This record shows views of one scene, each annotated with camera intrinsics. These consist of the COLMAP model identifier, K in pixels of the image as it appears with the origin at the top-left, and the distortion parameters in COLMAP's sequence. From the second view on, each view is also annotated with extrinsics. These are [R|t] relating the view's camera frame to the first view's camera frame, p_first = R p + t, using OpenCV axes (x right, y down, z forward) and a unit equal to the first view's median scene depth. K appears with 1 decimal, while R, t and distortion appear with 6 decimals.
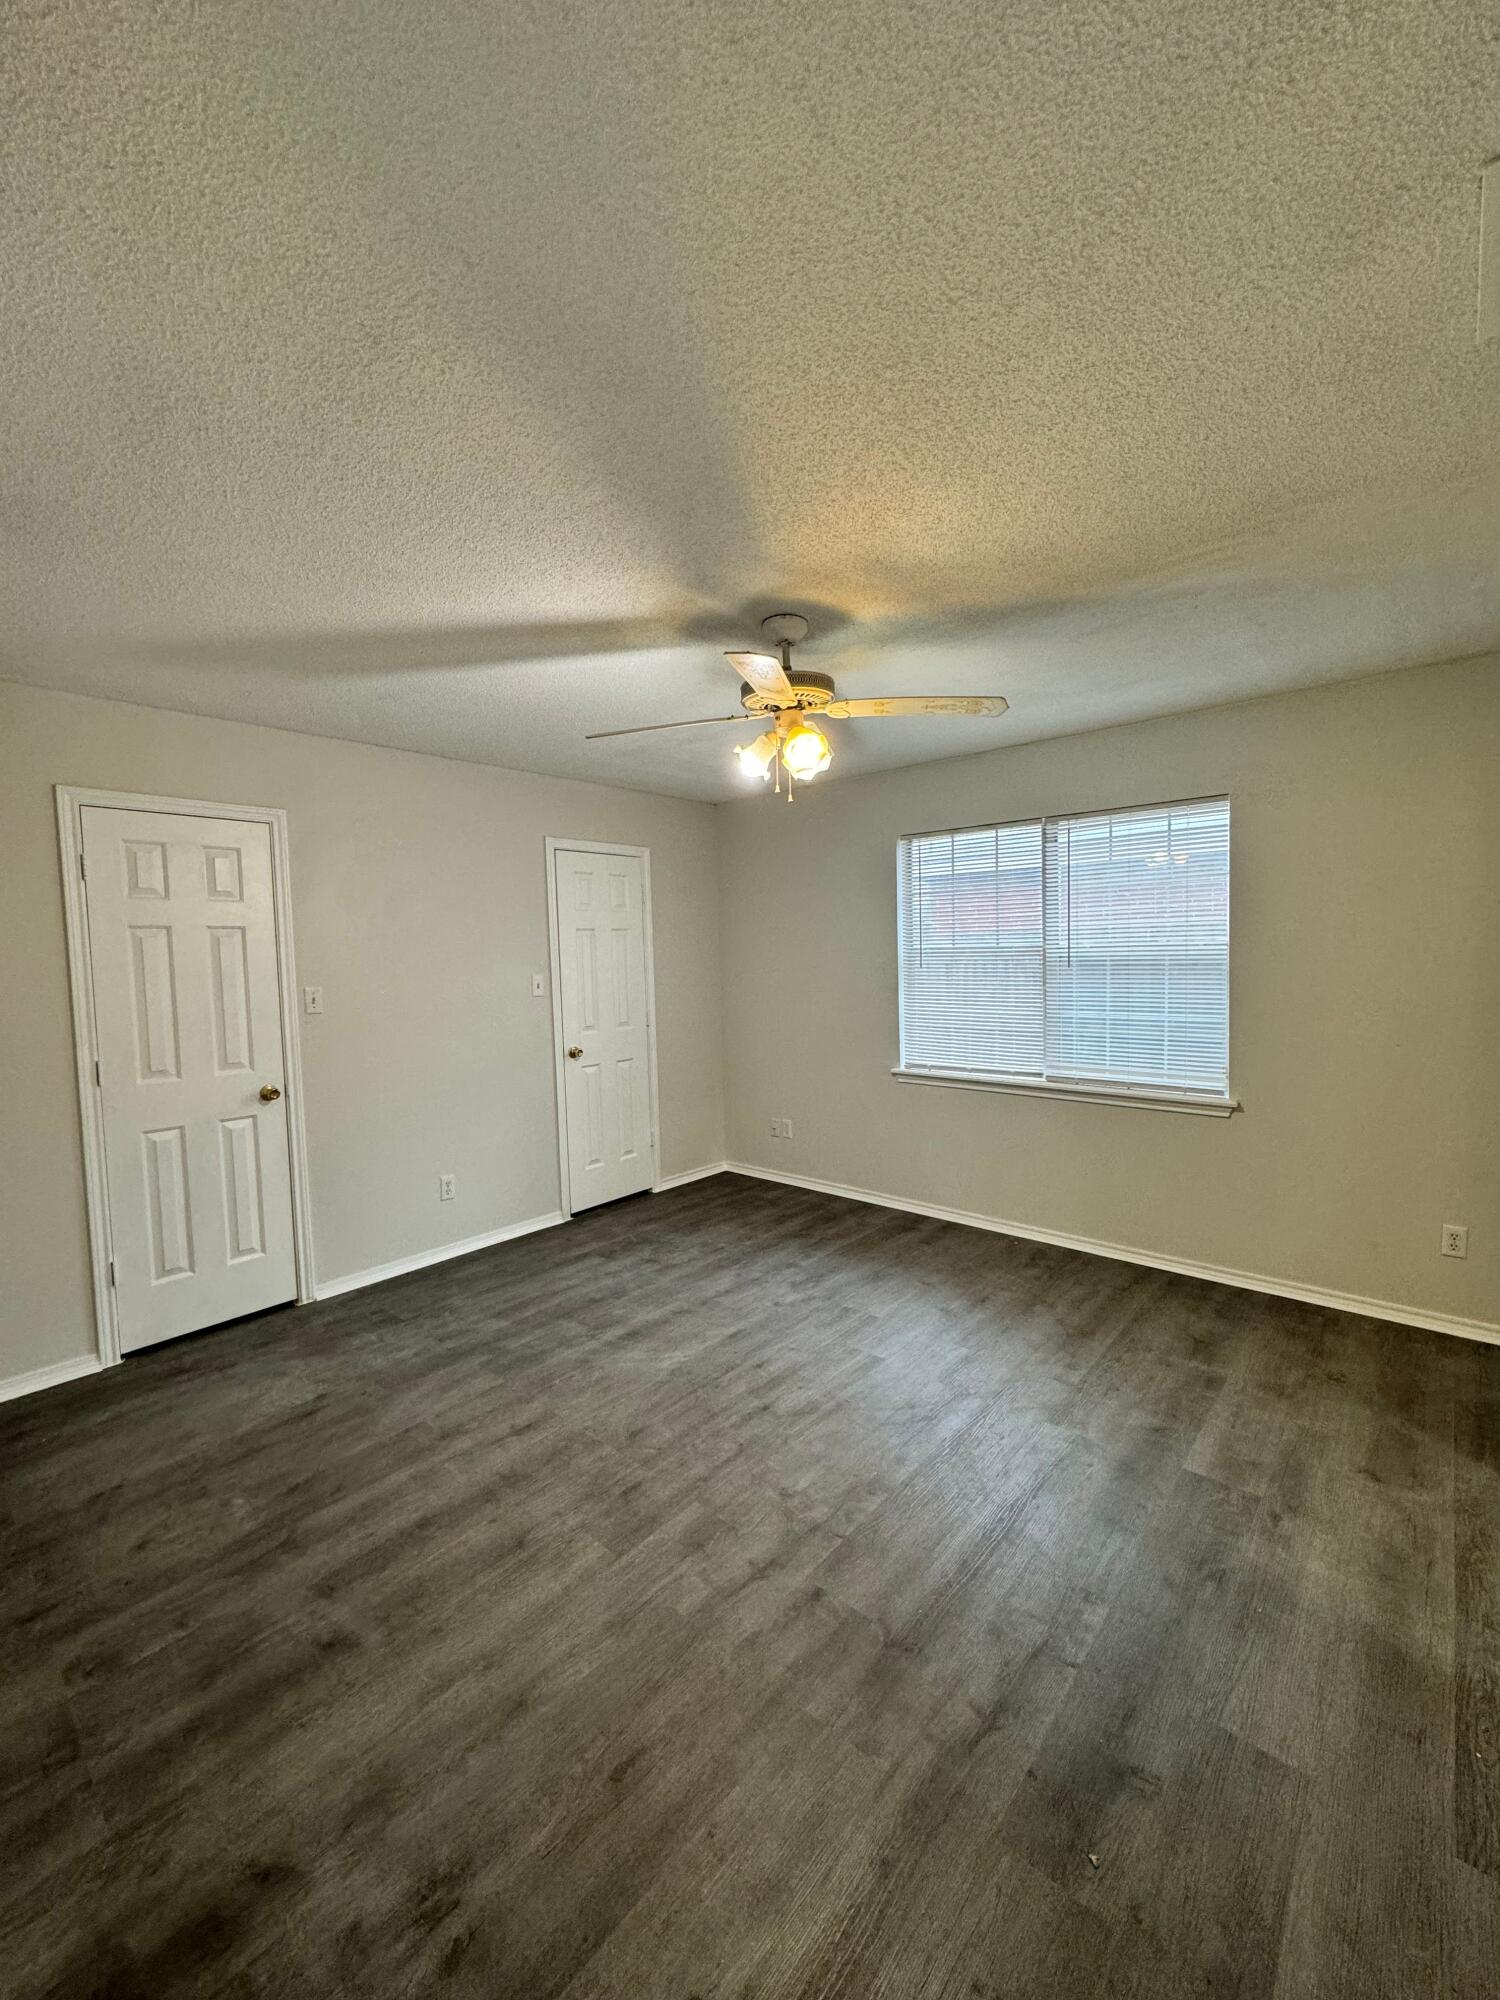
lens RADIAL K [[797.5, 0, 751.9], [0, 797.5, 996.8], [0, 0, 1]] dist [-0.008218, 0.001221]
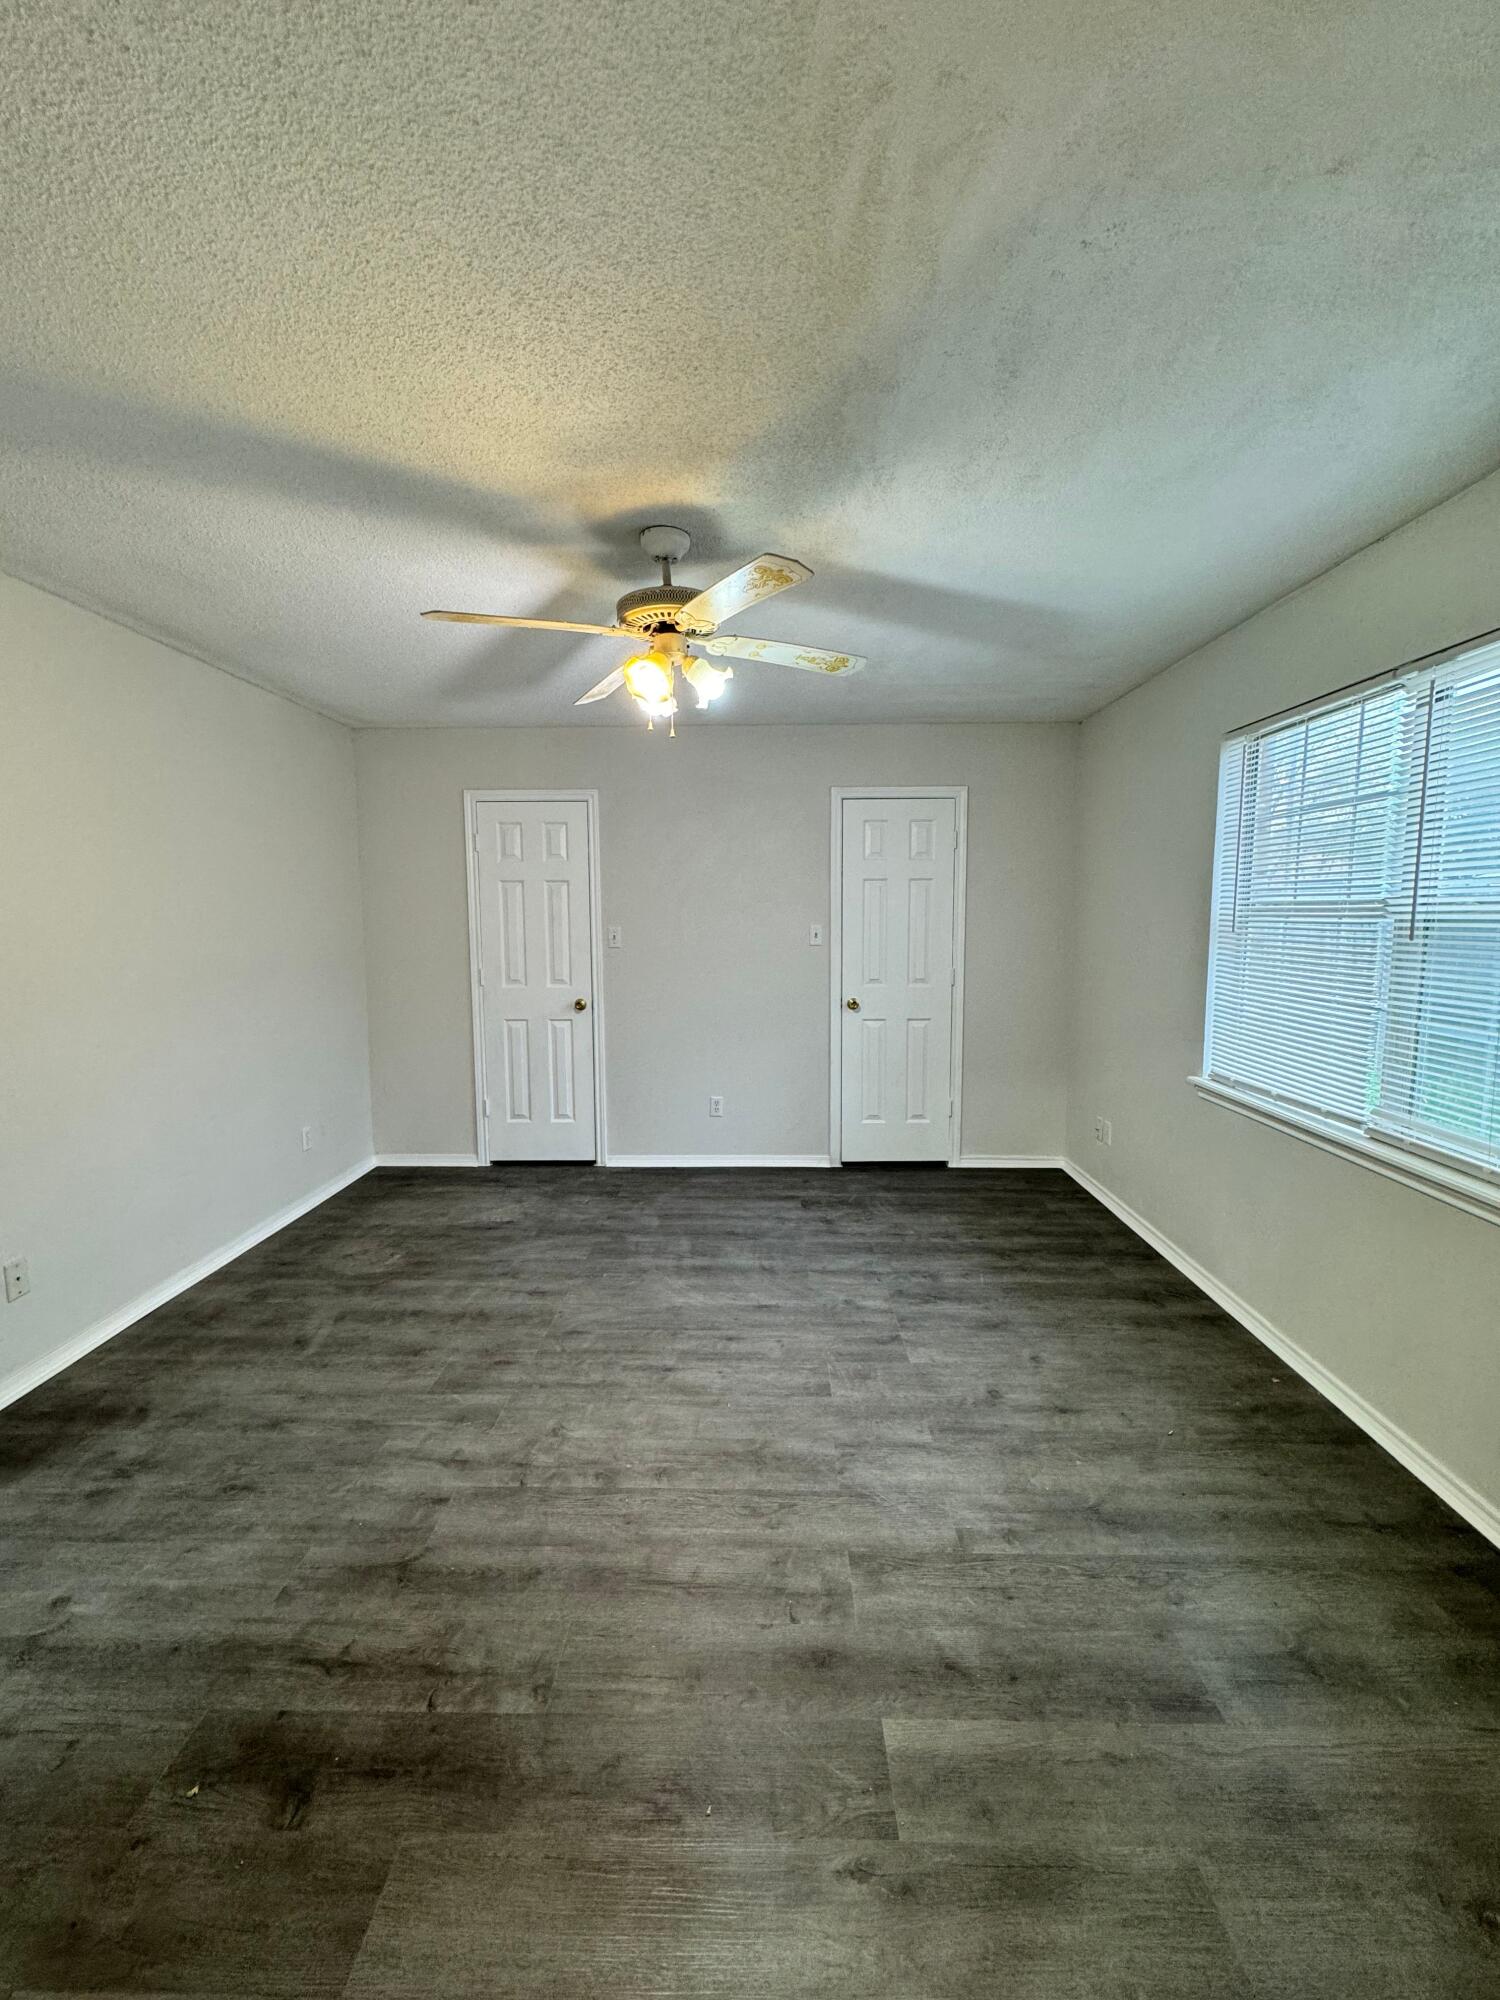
lens RADIAL K [[797.5, 0, 750.3], [0, 797.5, 998.3], [0, 0, 1]] dist [-0.008218, 0.001221]
pose [[0.648767, 0.102469, -0.754057, 0.649204], [-0.055199, 0.994619, 0.087668, -0.025616], [0.758982, -0.015253, 0.650932, 0.370957]]
